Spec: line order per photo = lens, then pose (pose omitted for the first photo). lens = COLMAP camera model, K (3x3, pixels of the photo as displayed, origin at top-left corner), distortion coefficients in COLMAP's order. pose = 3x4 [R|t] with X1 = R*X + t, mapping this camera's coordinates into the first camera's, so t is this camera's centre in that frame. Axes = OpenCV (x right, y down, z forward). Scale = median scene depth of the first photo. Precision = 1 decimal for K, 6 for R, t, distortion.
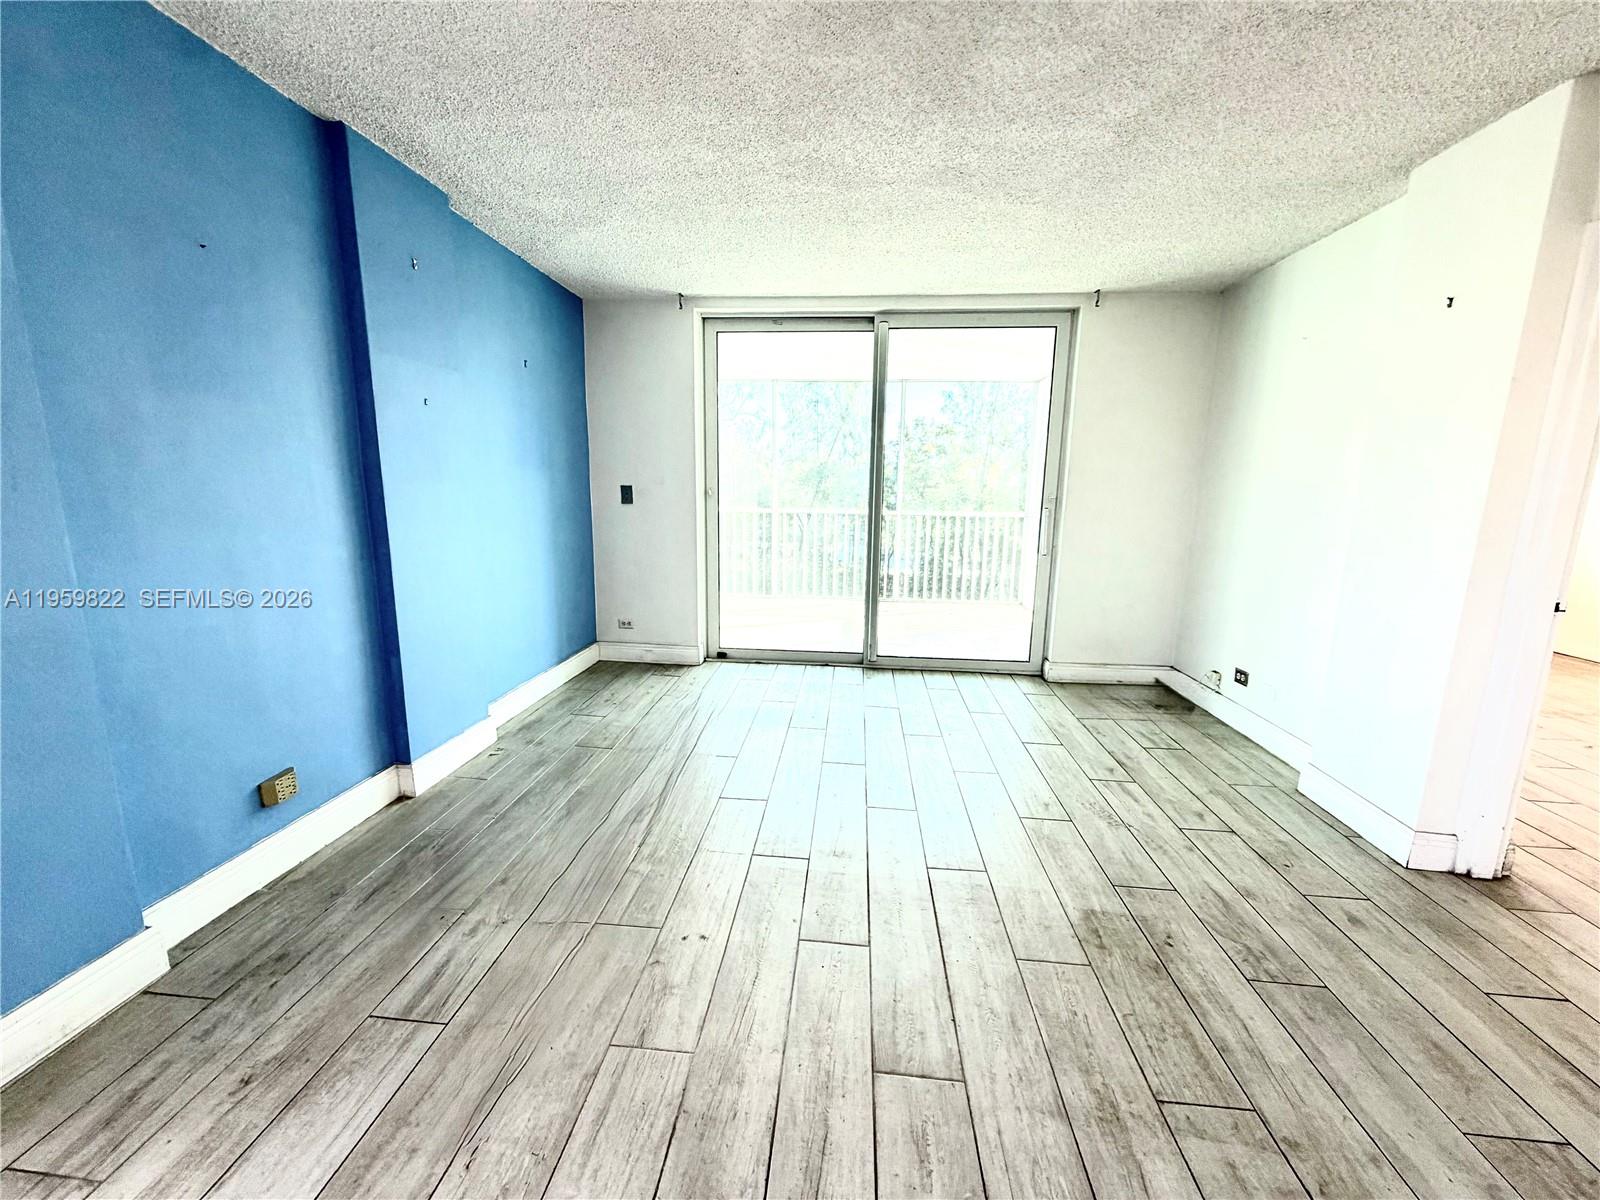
lens RADIAL K [[639.0, 0, 801.5], [0, 639.0, 593.7], [0, 0, 1]] dist [0.000980, 0.000088]
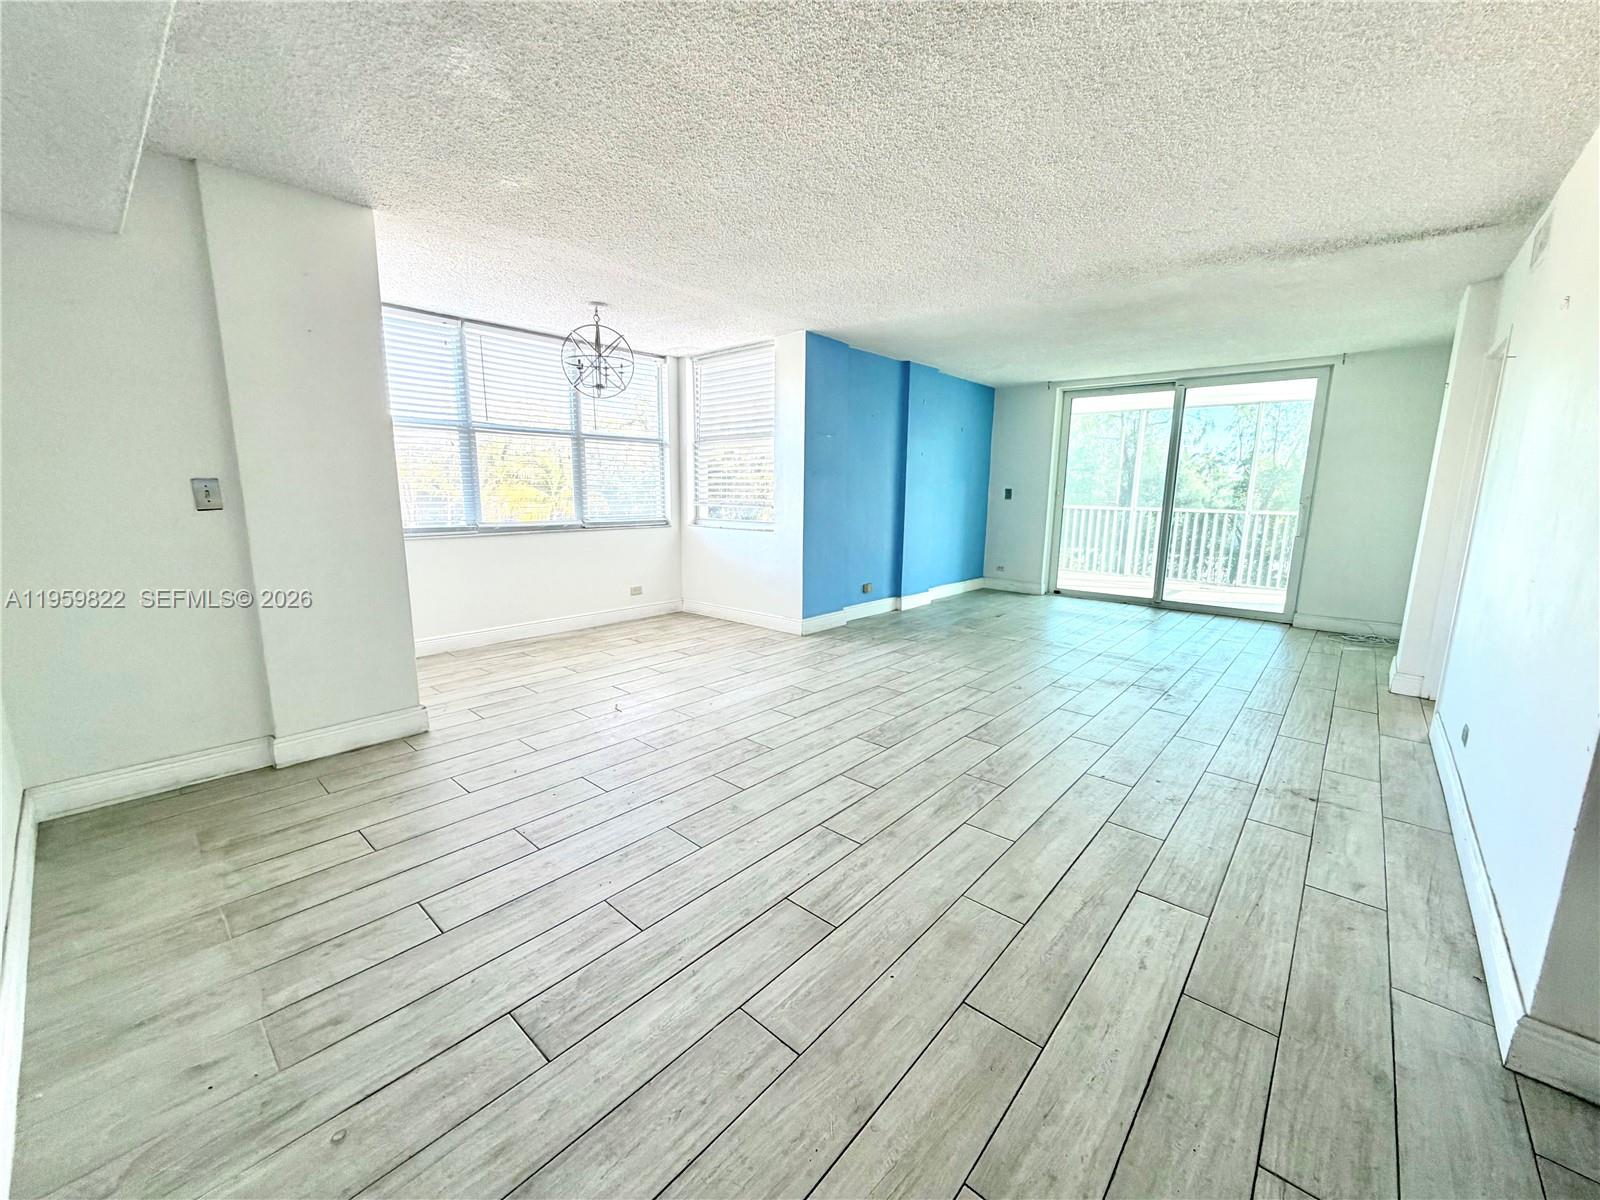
lens RADIAL K [[639.0, 0, 794.3], [0, 639.0, 598.6], [0, 0, 1]] dist [0.000980, 0.000088]
pose [[0.806298, 0.099015, -0.583164, 0.349150], [-0.102077, 0.994391, 0.027703, 0.163901], [0.582636, 0.037191, 0.811882, -0.870475]]
